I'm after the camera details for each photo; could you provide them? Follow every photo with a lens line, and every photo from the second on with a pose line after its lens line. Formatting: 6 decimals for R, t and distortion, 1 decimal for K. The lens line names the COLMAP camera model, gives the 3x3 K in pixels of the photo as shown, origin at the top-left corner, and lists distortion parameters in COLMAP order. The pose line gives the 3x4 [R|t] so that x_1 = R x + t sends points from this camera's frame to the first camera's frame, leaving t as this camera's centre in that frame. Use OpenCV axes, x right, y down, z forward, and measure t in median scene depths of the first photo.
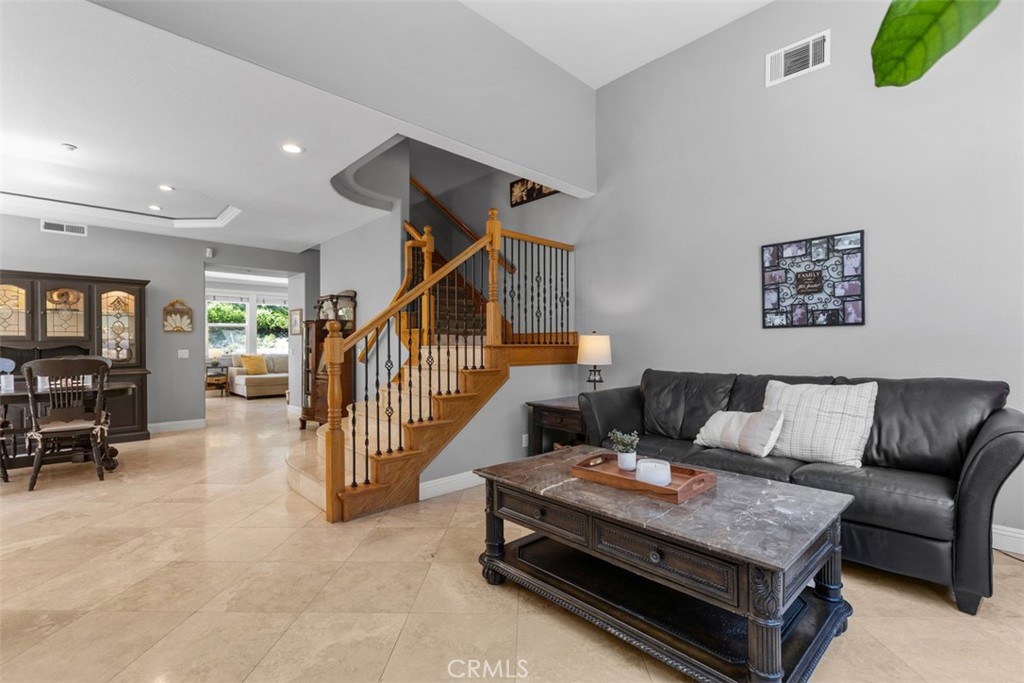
lens RADIAL K [[457.5, 0, 509.1], [0, 457.5, 346.3], [0, 0, 1]] dist [0.000509, -0.000198]
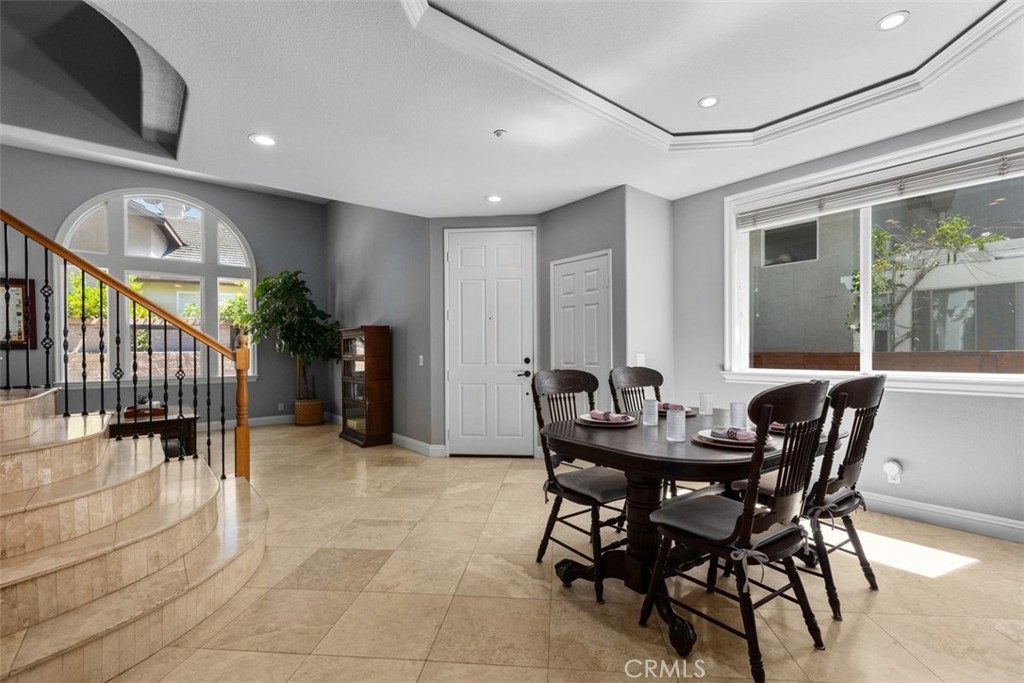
lens RADIAL K [[457.5, 0, 513.0], [0, 457.5, 346.5], [0, 0, 1]] dist [0.000509, -0.000198]
pose [[-0.997222, 0.012679, 0.073394, -1.094037], [0.012536, 0.999919, -0.002406, -0.010835], [-0.073418, -0.001479, -0.997300, 1.984371]]
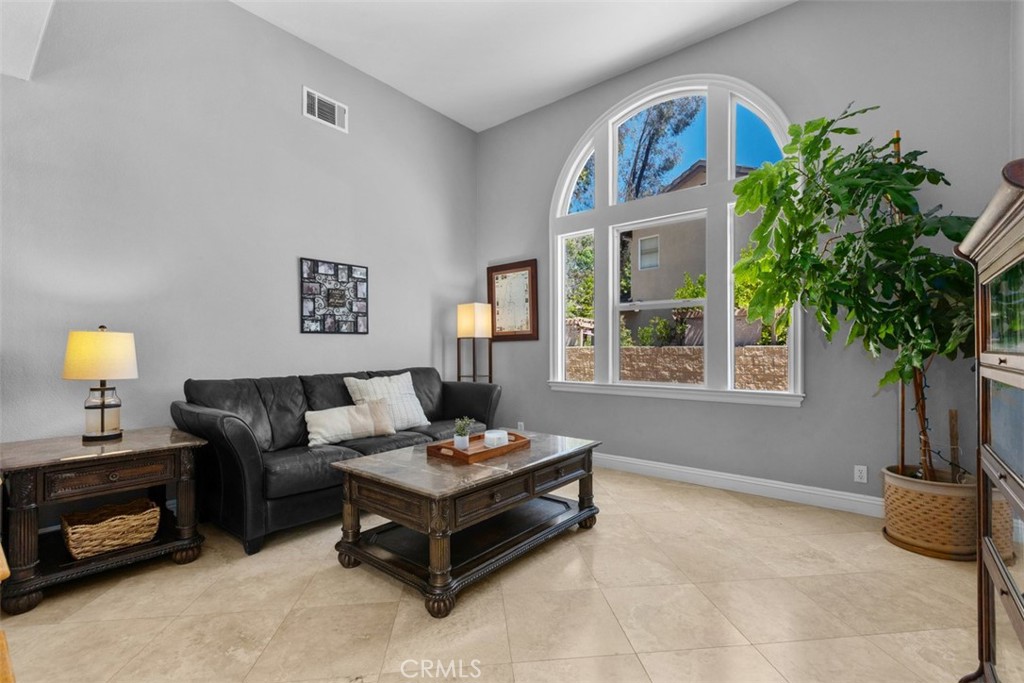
lens RADIAL K [[457.5, 0, 523.1], [0, 457.5, 349.2], [0, 0, 1]] dist [0.000509, -0.000198]
pose [[-0.137311, 0.001524, 0.990527, -0.639984], [0.005175, 0.999986, -0.000821, 0.003342], [-0.990514, 0.005014, -0.137317, 0.662203]]
